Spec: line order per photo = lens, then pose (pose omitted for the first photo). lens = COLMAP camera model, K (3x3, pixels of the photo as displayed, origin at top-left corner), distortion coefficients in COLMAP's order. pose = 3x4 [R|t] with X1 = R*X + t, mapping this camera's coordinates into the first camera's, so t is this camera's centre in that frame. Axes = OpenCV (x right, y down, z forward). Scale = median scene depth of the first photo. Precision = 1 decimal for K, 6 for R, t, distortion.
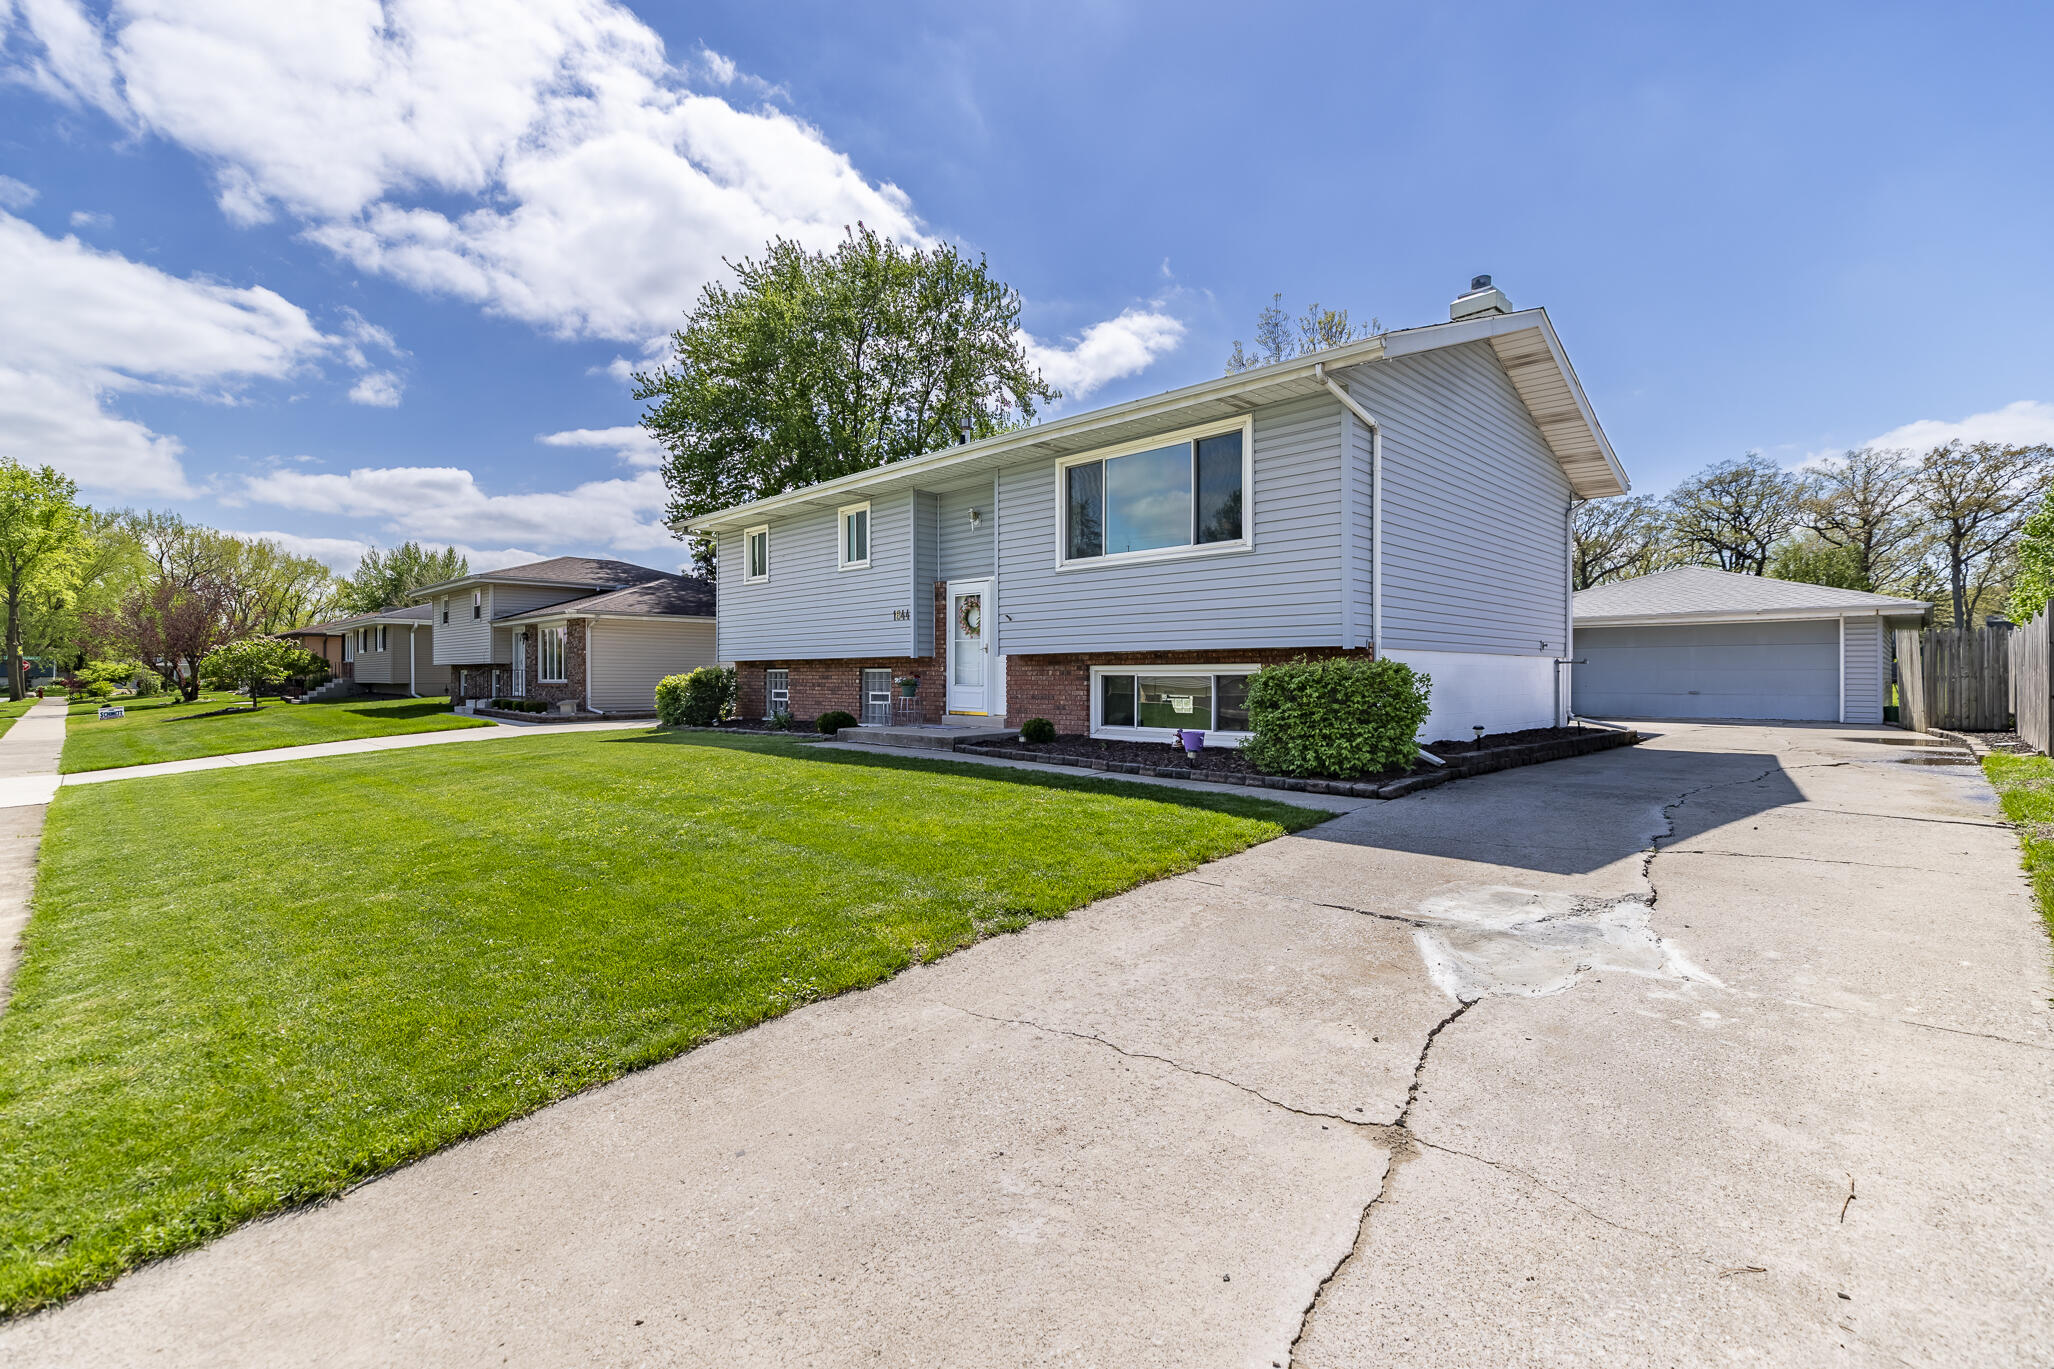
lens RADIAL K [[922.3, 0, 1015.8], [0, 922.3, 677.6], [0, 0, 1]] dist [0.007384, -0.001480]
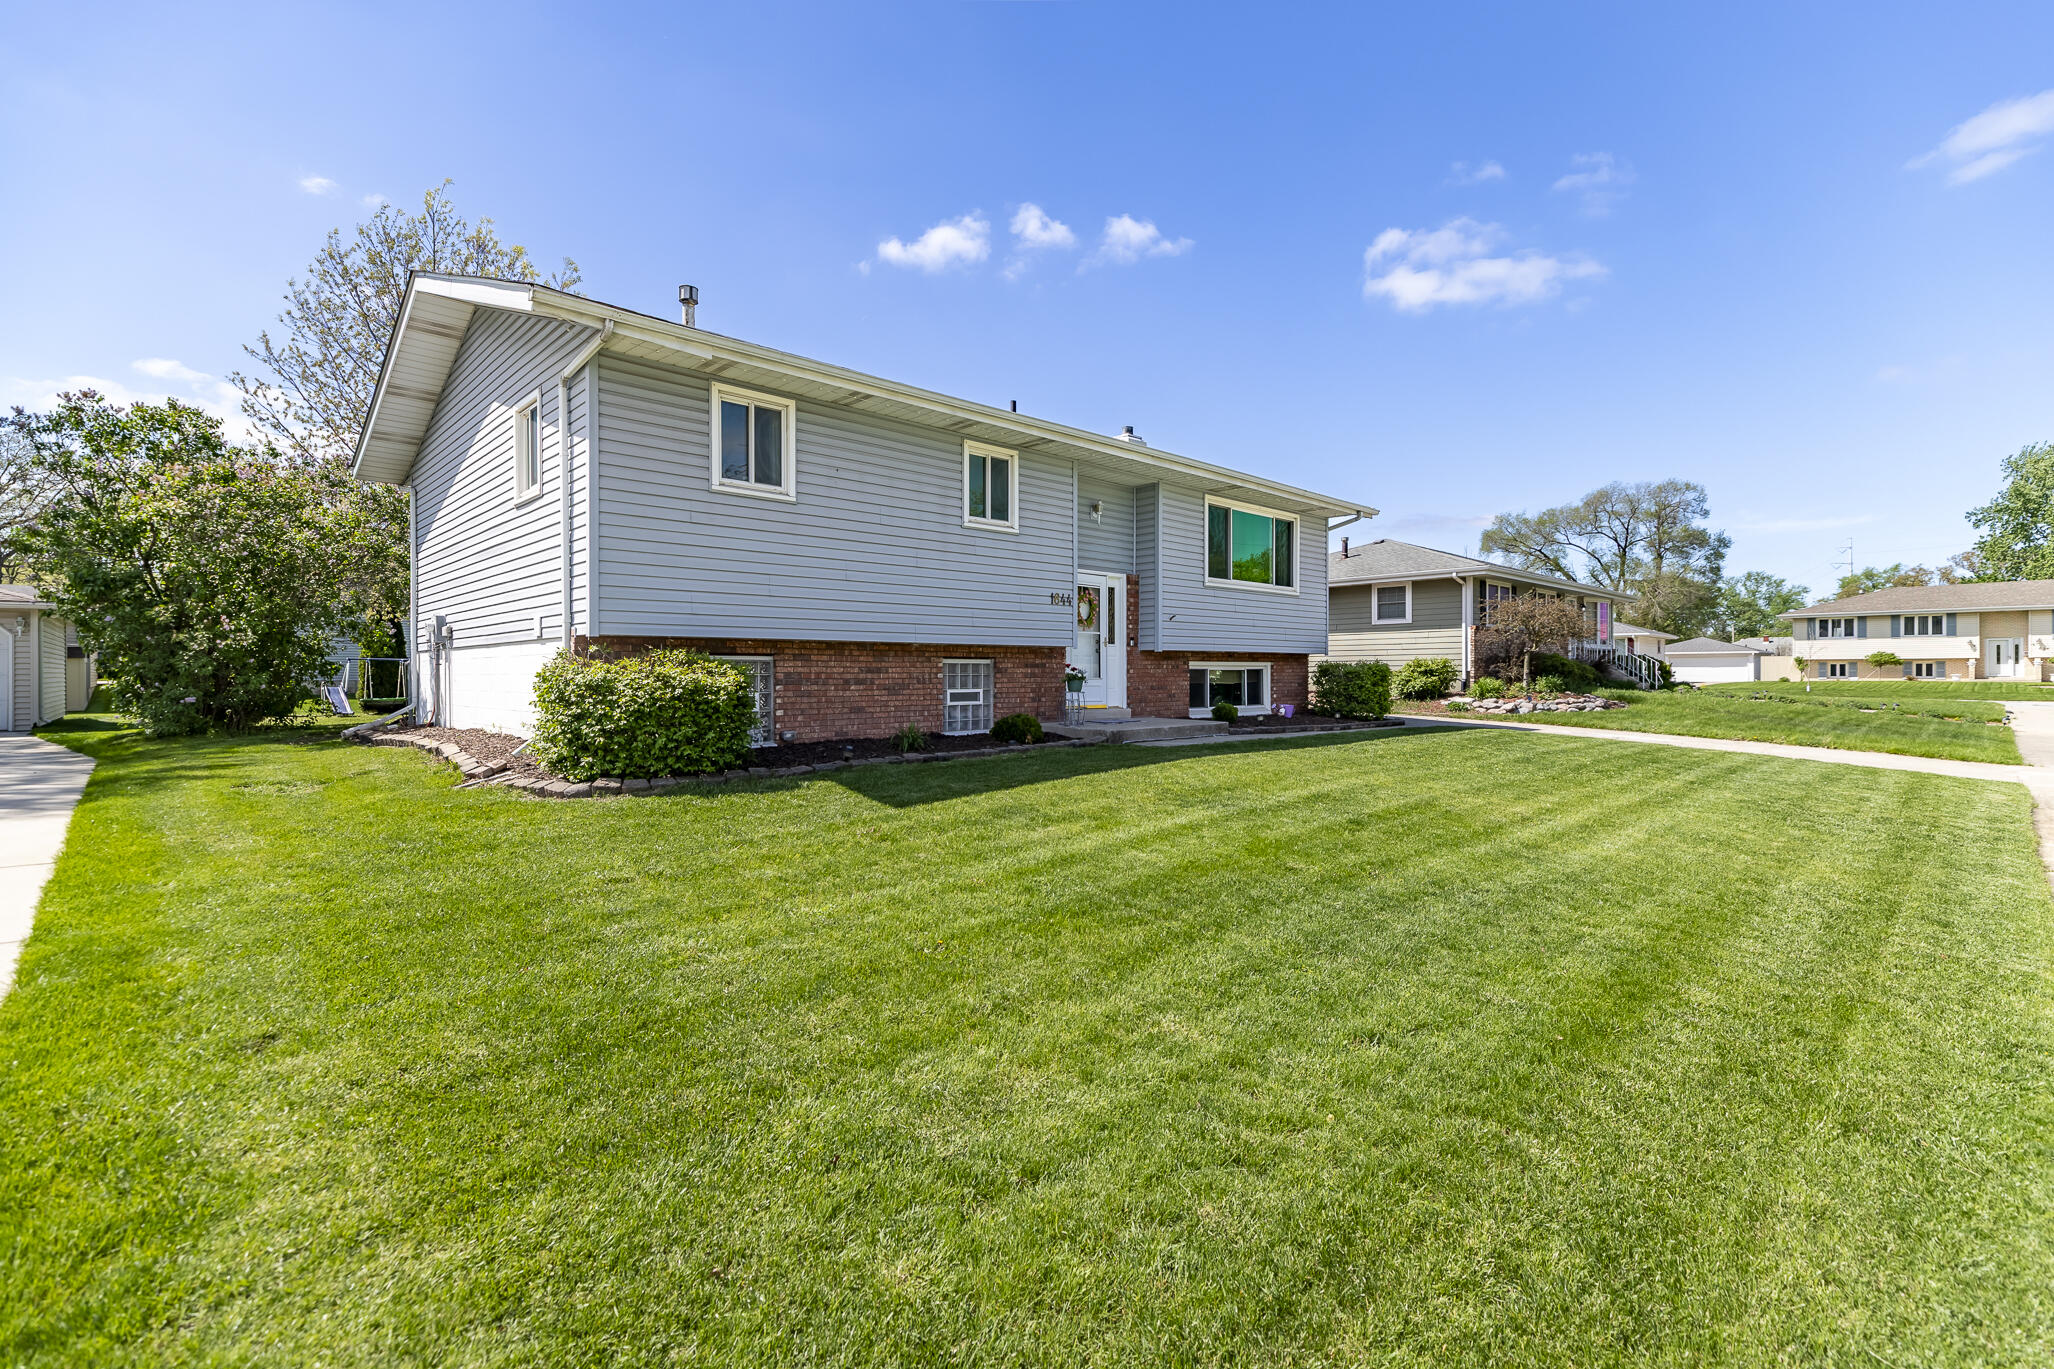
lens RADIAL K [[922.3, 0, 1038.1], [0, 922.3, 677.8], [0, 0, 1]] dist [0.007384, -0.001480]
pose [[0.017267, -0.009302, 0.999808, -1.006261], [-0.002074, 0.999954, 0.009339, -0.001314], [-0.999849, -0.002235, 0.017247, 1.008274]]
